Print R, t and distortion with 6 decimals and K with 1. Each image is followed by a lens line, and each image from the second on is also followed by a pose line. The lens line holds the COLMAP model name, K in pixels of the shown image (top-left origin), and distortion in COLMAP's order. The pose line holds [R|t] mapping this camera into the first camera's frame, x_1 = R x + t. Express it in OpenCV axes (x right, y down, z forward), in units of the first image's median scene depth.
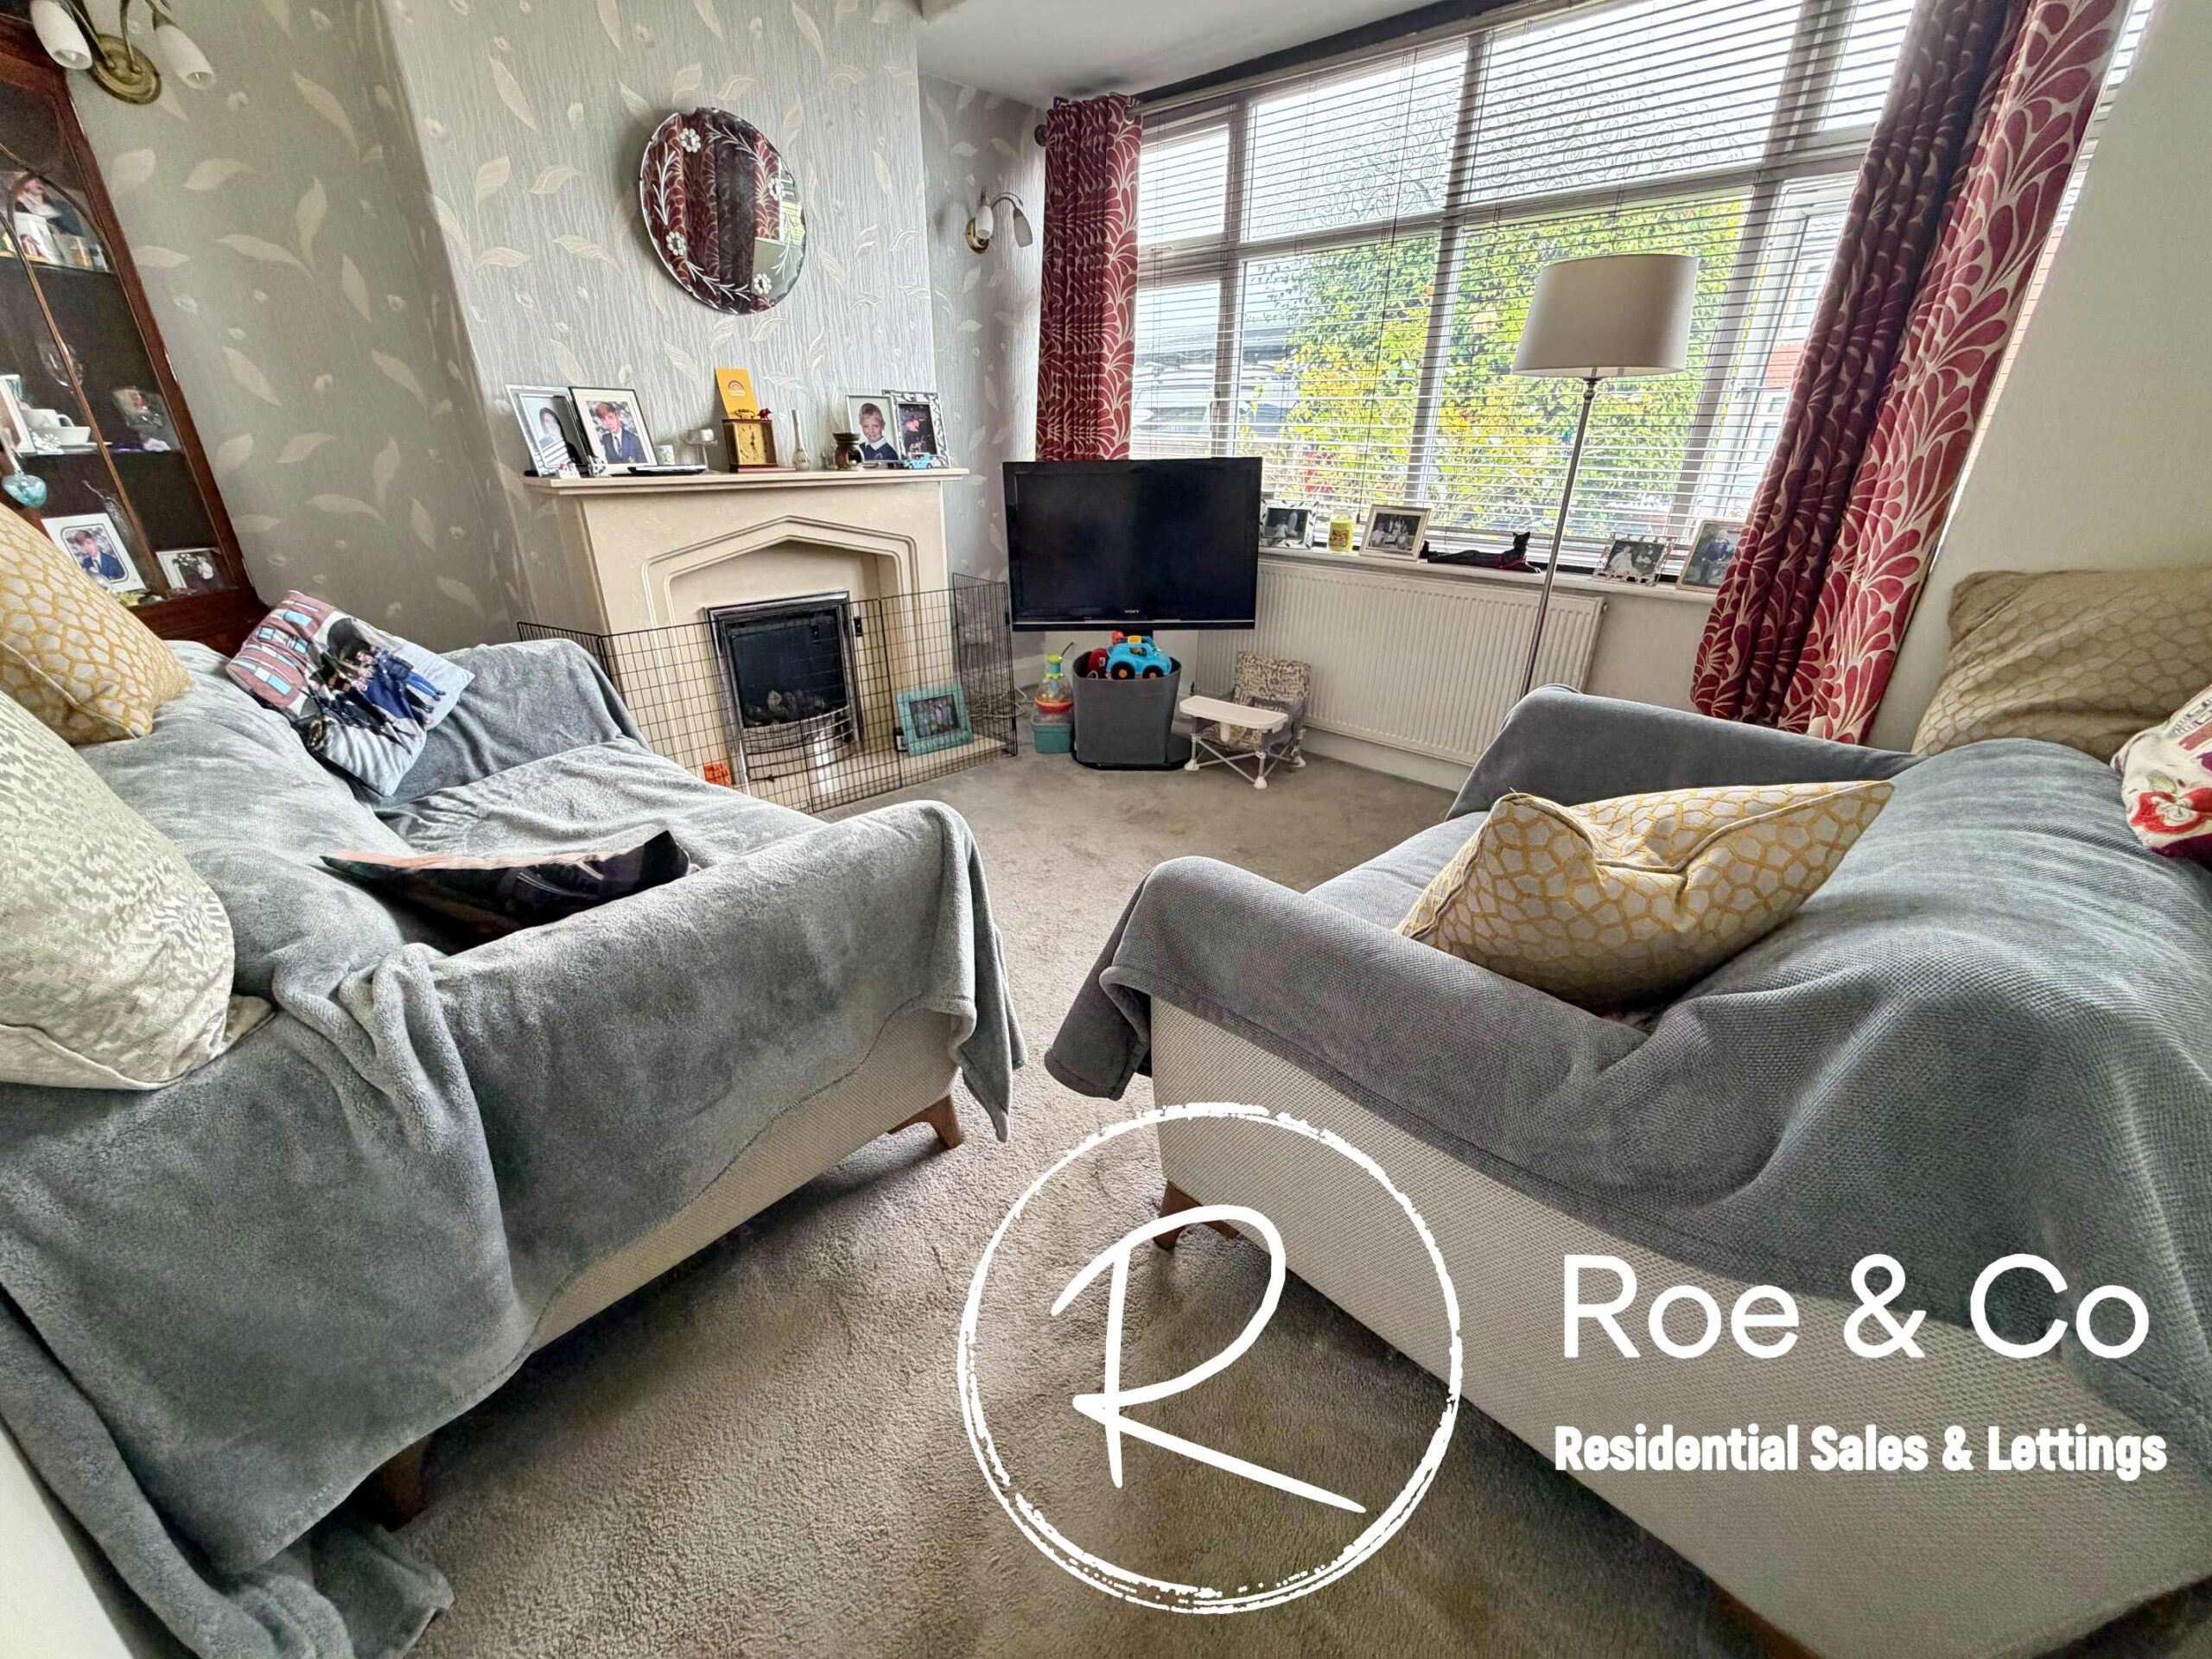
lens RADIAL K [[883.2, 0, 1097.4], [0, 883.2, 826.2], [0, 0, 1]] dist [0.000607, 0.000359]
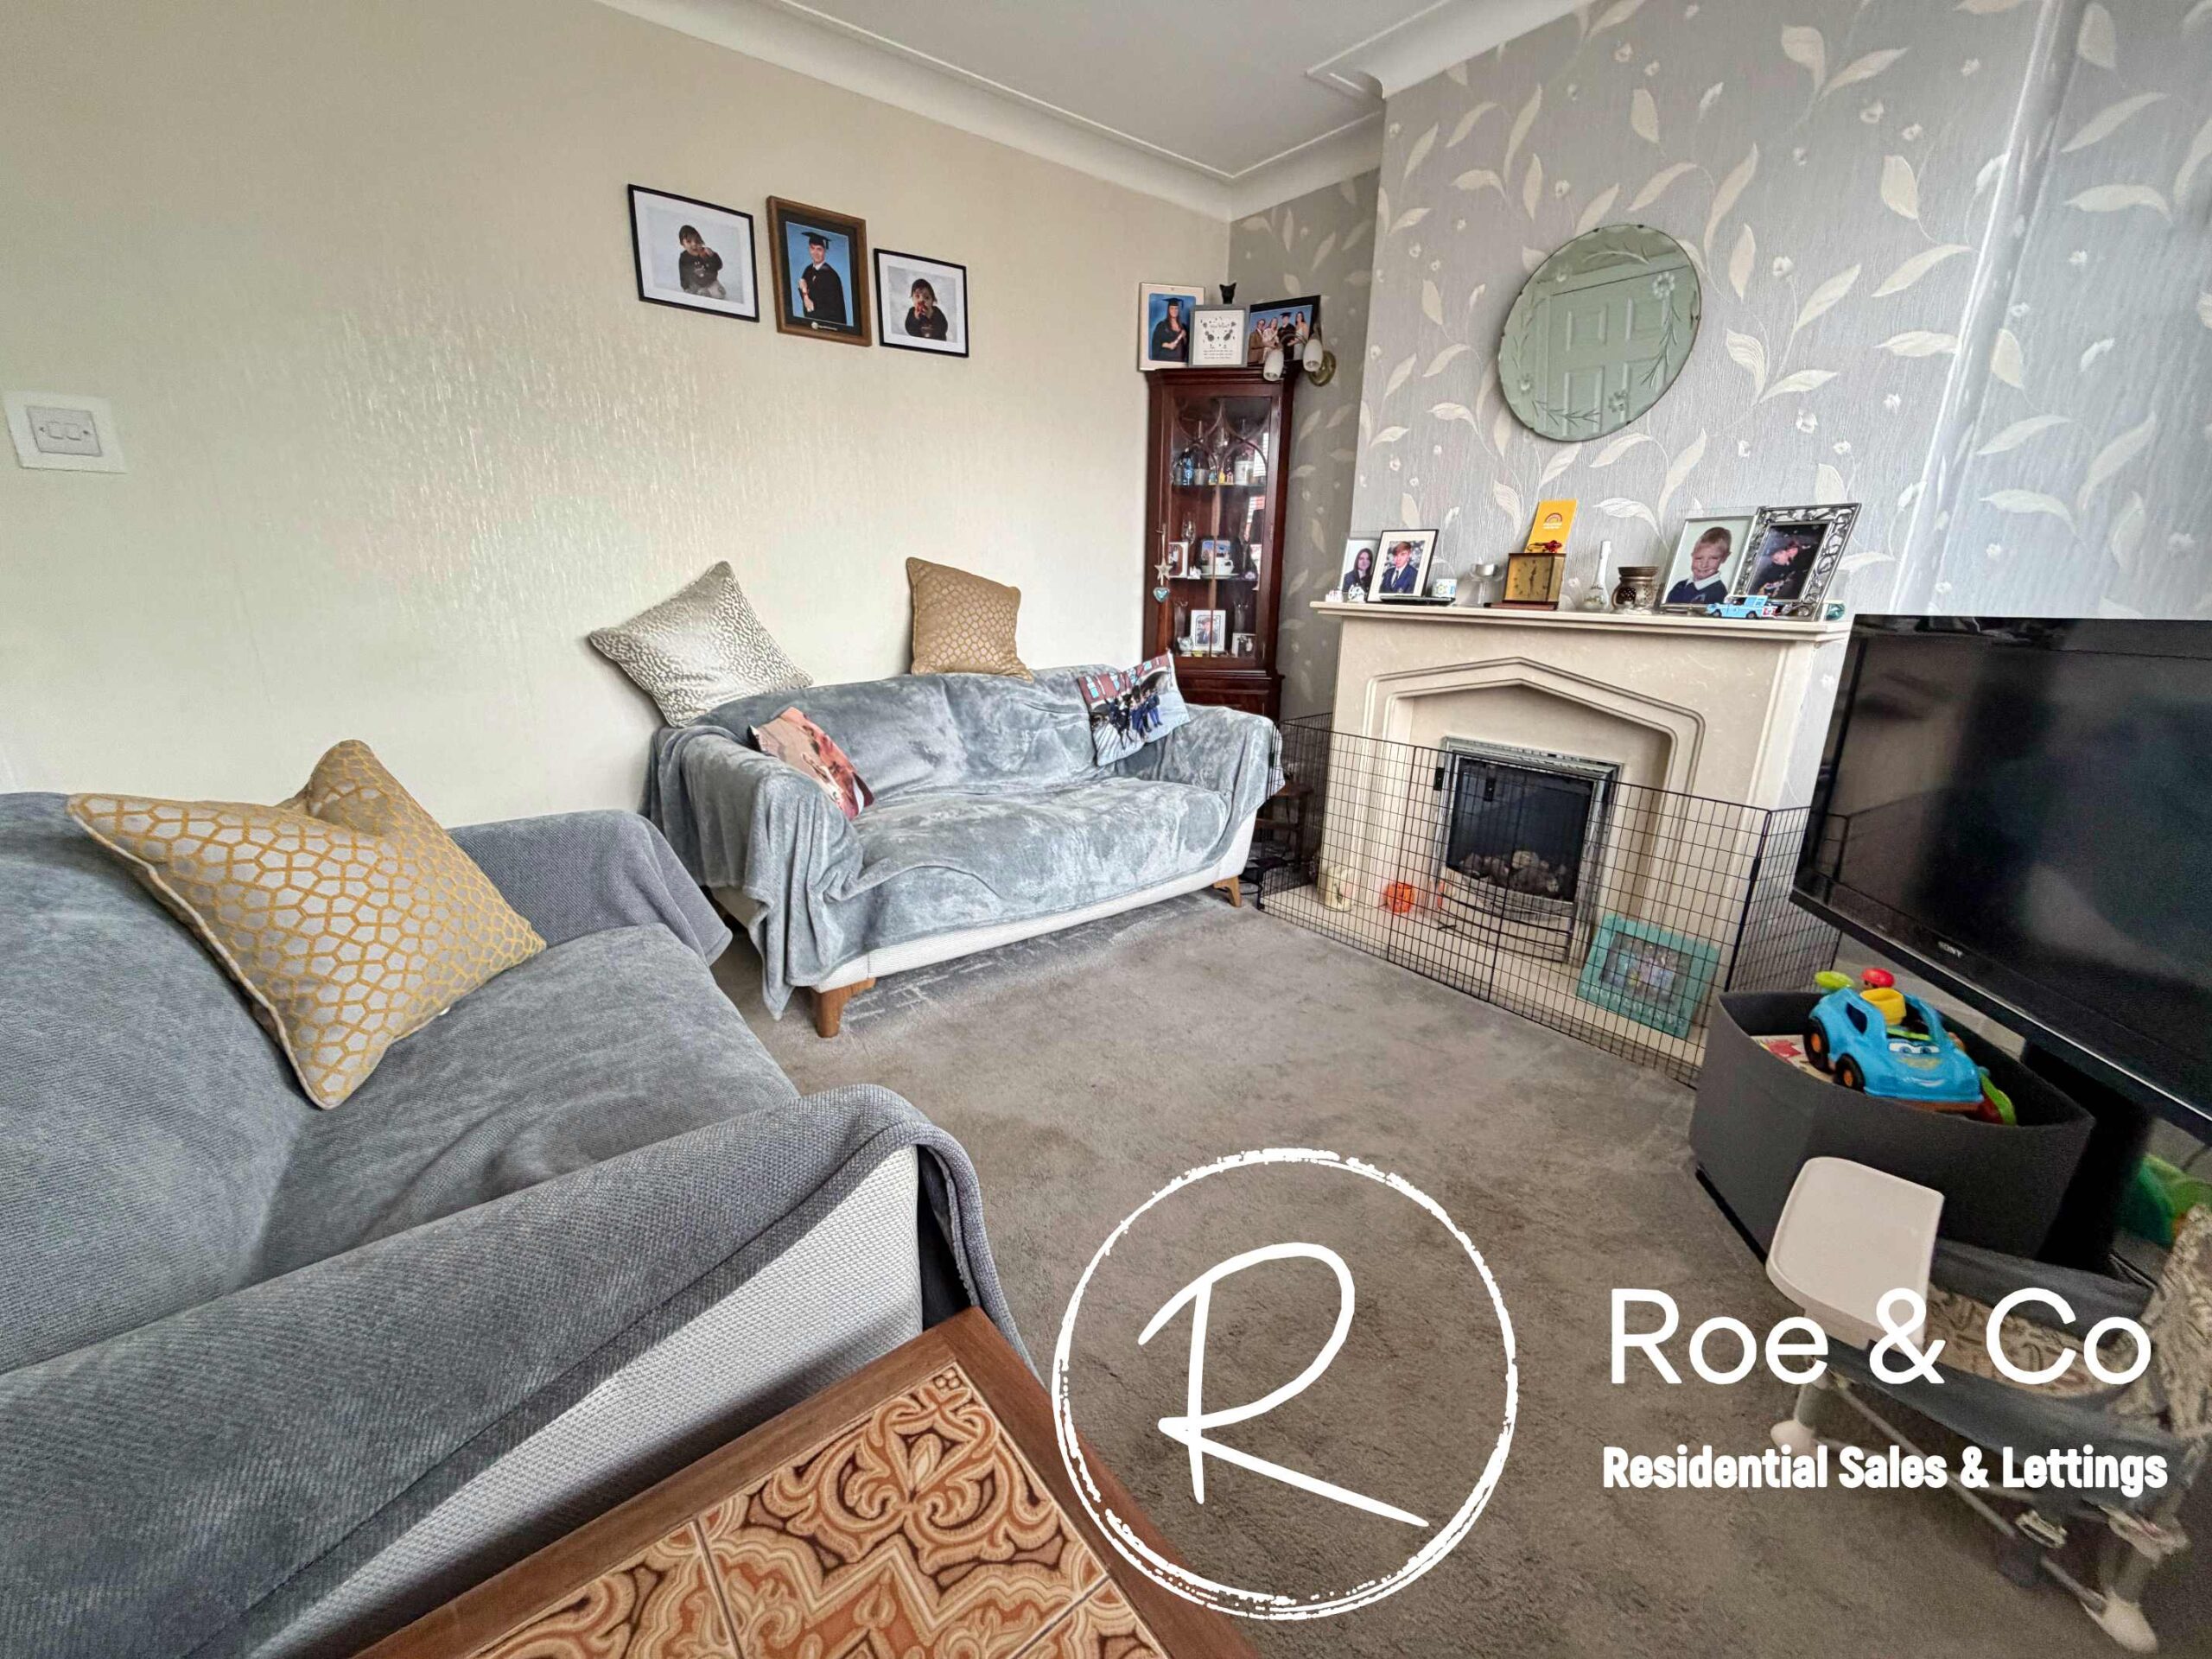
lens RADIAL K [[883.2, 0, 1097.4], [0, 883.2, 826.2], [0, 0, 1]] dist [0.000607, 0.000359]
pose [[-0.129225, 0.264469, -0.955697, 0.626681], [-0.418235, 0.859323, 0.294351, -0.314866], [0.899100, 0.437743, -0.000436, 0.757173]]
